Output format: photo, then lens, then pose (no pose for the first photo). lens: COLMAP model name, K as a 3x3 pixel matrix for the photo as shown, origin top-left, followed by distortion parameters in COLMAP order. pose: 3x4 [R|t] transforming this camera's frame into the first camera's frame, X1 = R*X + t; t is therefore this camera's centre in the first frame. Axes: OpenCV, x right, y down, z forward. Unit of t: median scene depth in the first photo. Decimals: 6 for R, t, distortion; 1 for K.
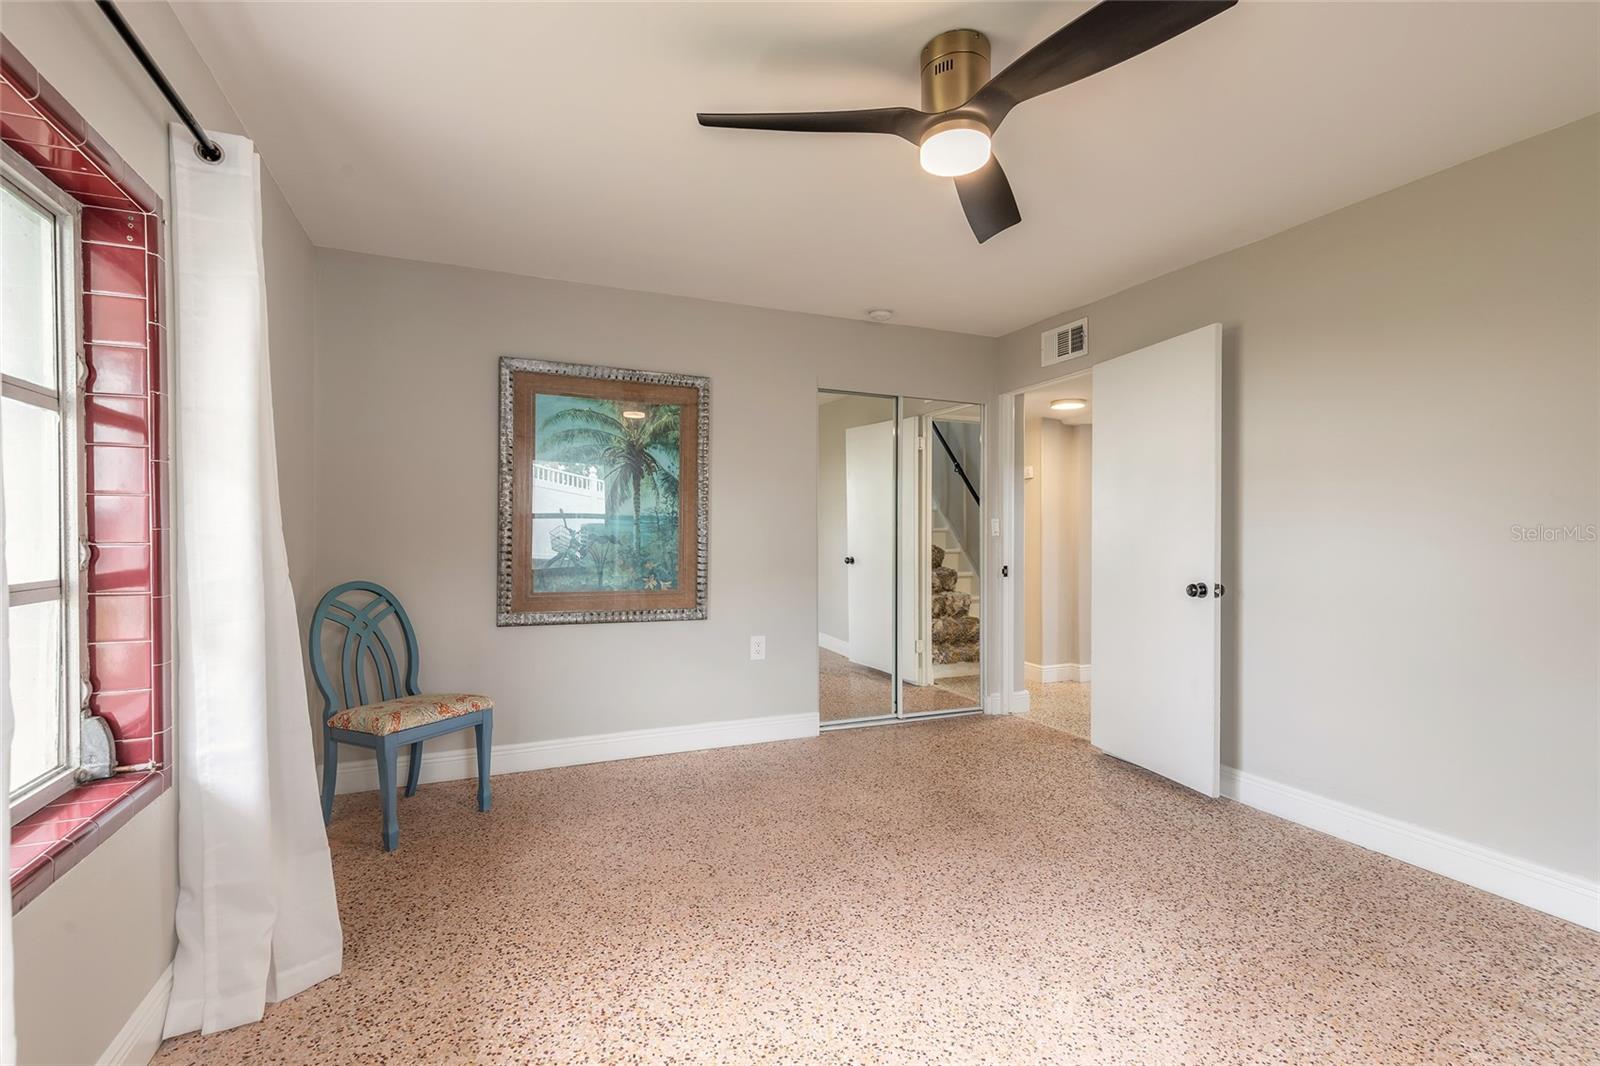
lens RADIAL K [[715.7, 0, 795.3], [0, 715.7, 538.1], [0, 0, 1]] dist [0.004421, -0.000502]
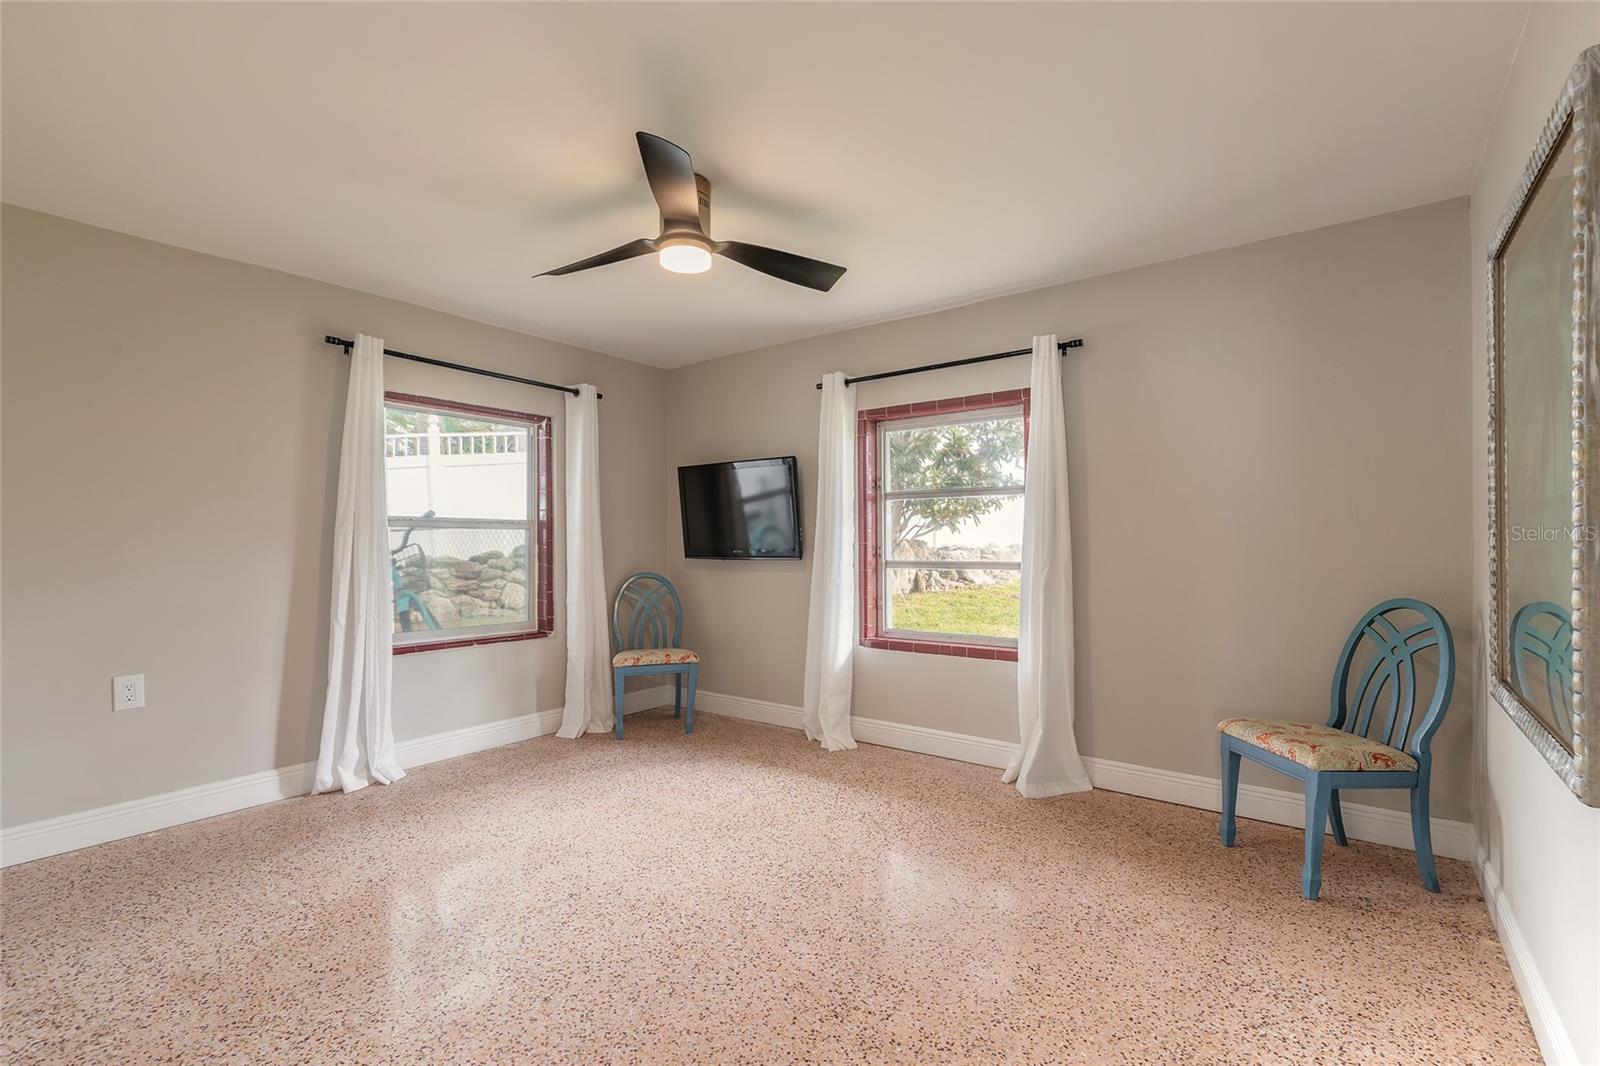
lens RADIAL K [[715.7, 0, 795.3], [0, 715.7, 538.1], [0, 0, 1]] dist [0.004421, -0.000502]
pose [[-0.868754, -0.004573, -0.495223, 0.583722], [-0.002672, 0.999986, -0.004546, -0.006073], [0.495237, -0.002626, -0.868754, 1.865328]]
